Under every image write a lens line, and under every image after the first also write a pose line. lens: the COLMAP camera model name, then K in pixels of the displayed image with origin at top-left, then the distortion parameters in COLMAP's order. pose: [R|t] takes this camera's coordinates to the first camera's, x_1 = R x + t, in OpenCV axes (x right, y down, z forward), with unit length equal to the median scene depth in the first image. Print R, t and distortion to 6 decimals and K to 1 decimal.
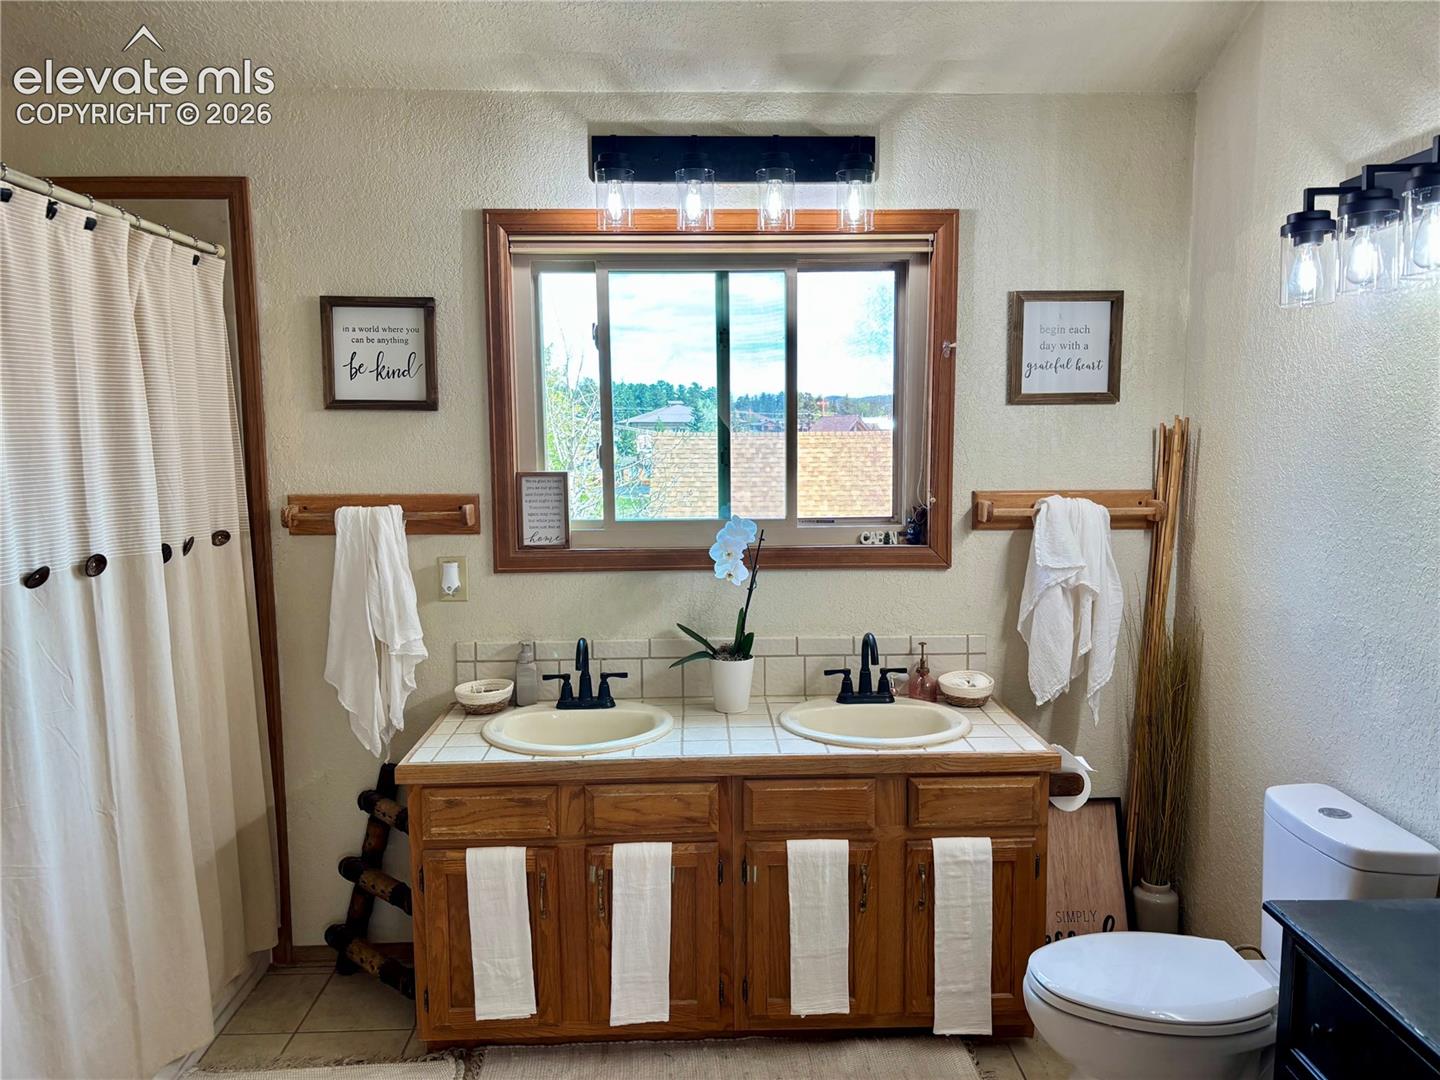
lens RADIAL K [[1121.4, 0, 725.8], [0, 1121.4, 587.1], [0, 0, 1]] dist [0.117722, -0.101966]
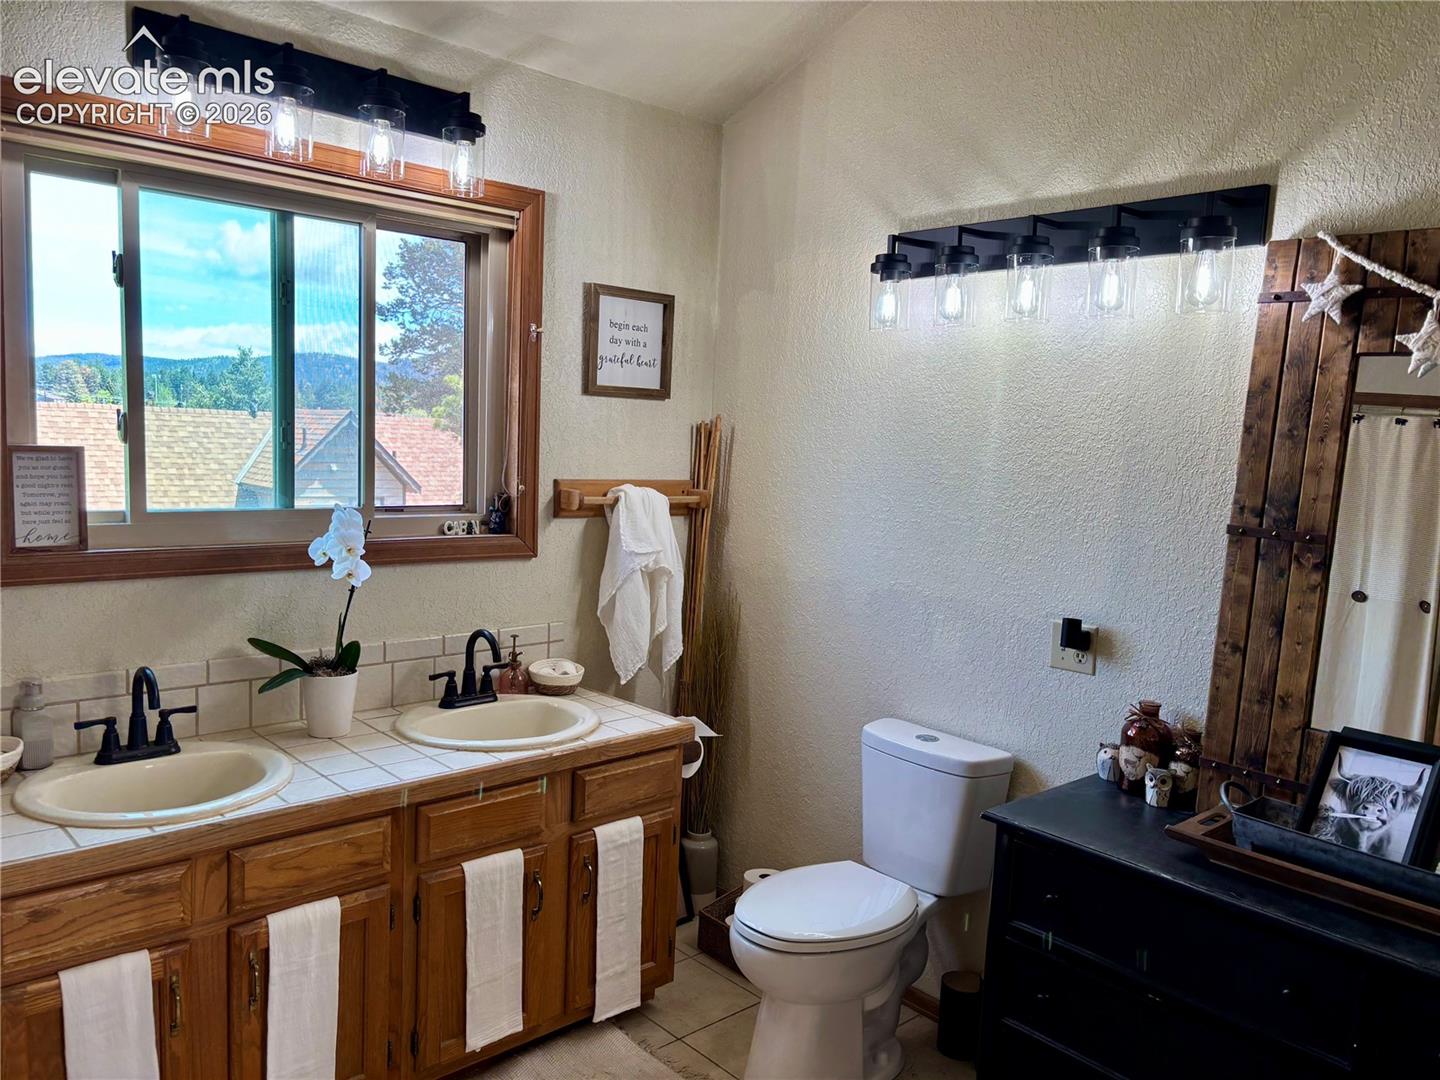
lens RADIAL K [[1121.4, 0, 725.8], [0, 1121.4, 587.1], [0, 0, 1]] dist [0.117722, -0.101966]
pose [[0.761589, -0.055845, 0.645650, -0.325029], [0.047335, 0.998413, 0.030523, -0.013427], [-0.646330, 0.007316, 0.763023, 0.149421]]
